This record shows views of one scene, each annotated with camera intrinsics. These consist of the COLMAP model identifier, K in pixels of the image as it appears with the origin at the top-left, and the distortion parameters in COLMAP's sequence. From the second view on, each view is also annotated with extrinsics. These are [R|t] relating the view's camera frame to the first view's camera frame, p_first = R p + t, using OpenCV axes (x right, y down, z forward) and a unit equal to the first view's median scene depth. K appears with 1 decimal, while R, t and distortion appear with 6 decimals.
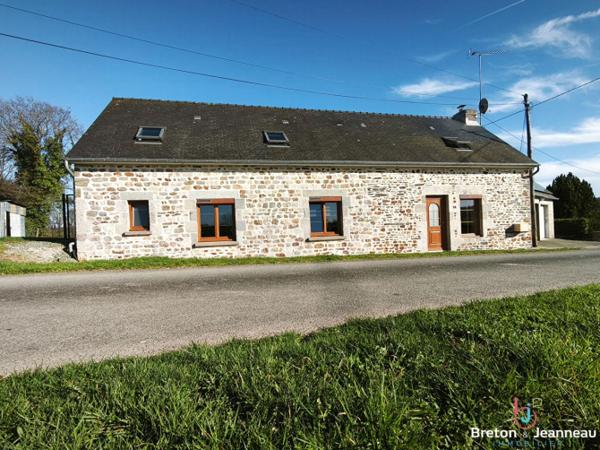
lens RADIAL K [[295.6, 0, 299.7], [0, 295.6, 221.5], [0, 0, 1]] dist [0.004100, -0.001879]
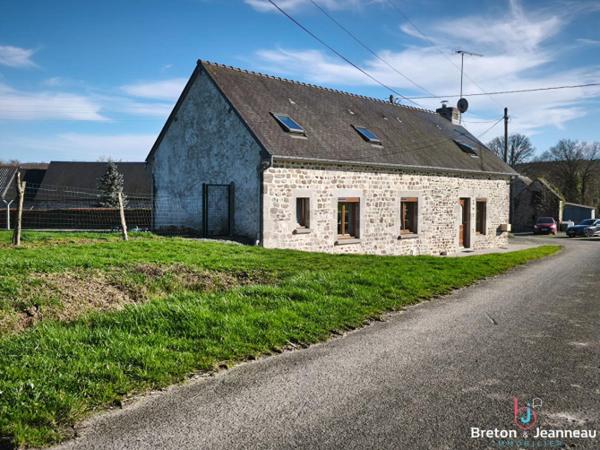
lens RADIAL K [[586.4, 0, 302.5], [0, 586.4, 224.1], [0, 0, 1]] dist [0.020134, 0.000000]
pose [[0.826993, 0.011426, 0.562096, -1.466499], [-0.029718, 0.999284, 0.023410, -0.026075], [-0.561426, -0.036065, 0.826741, -0.559140]]
